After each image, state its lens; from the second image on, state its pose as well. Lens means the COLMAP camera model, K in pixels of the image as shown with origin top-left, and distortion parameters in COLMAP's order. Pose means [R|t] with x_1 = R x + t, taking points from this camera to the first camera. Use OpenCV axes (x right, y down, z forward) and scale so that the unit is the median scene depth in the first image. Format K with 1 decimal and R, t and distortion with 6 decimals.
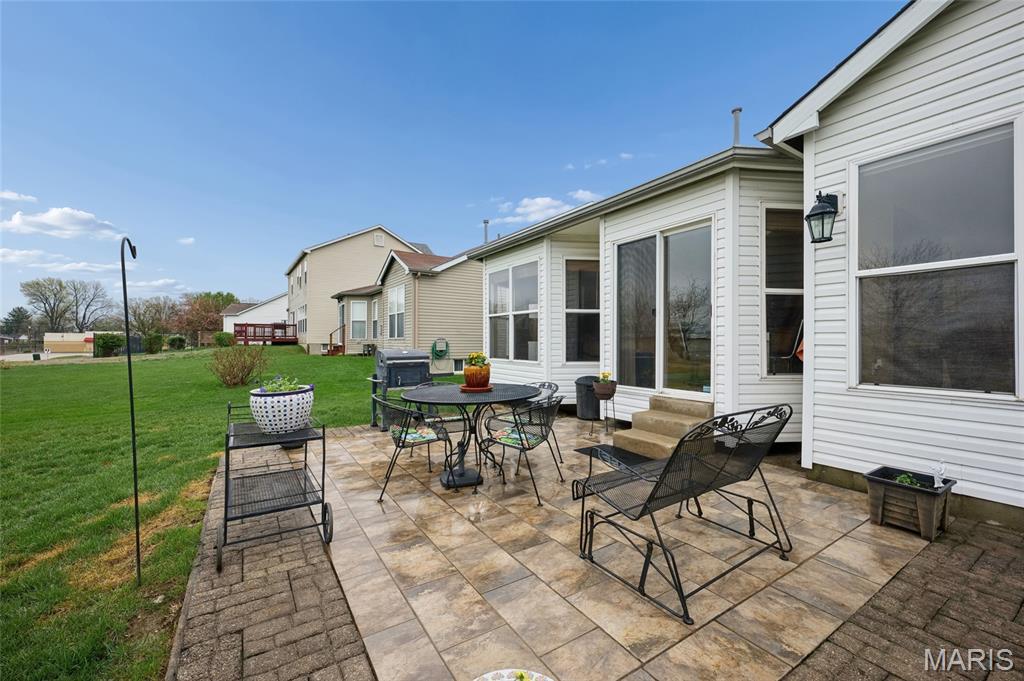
lens RADIAL K [[417.4, 0, 517.8], [0, 417.4, 340.1], [0, 0, 1]] dist [0.003429, 0.000051]
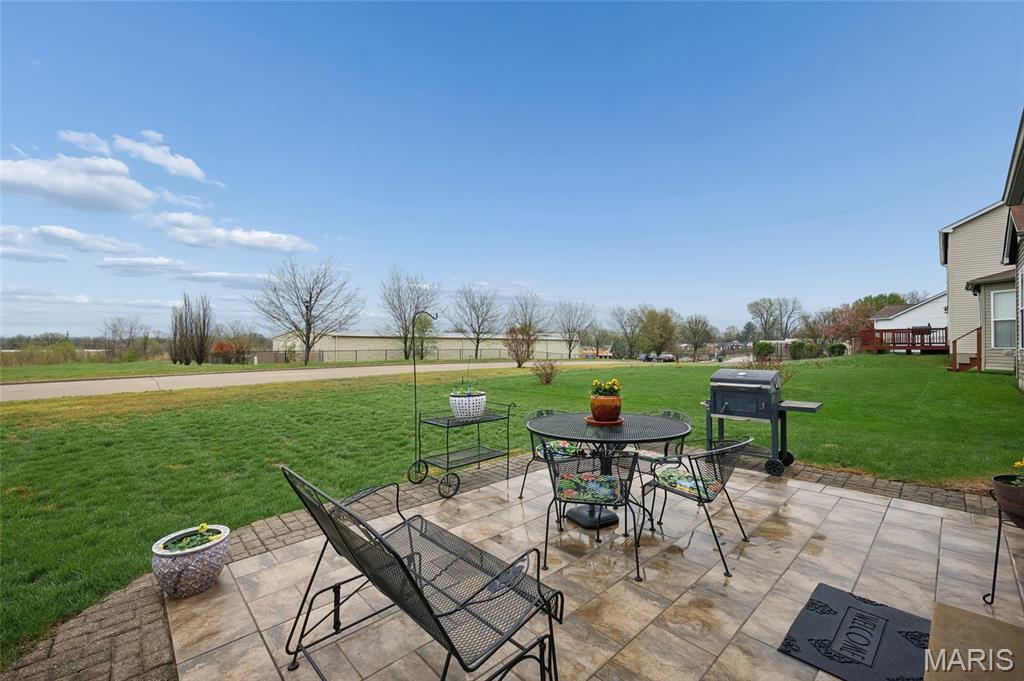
lens RADIAL K [[417.4, 0, 511.4], [0, 417.4, 340.1], [0, 0, 1]] dist [0.003429, 0.000051]
pose [[0.168157, -0.016275, -0.985626, 0.350726], [0.003703, 0.999867, -0.015878, -0.020040], [0.985753, -0.000980, 0.168195, 0.316900]]
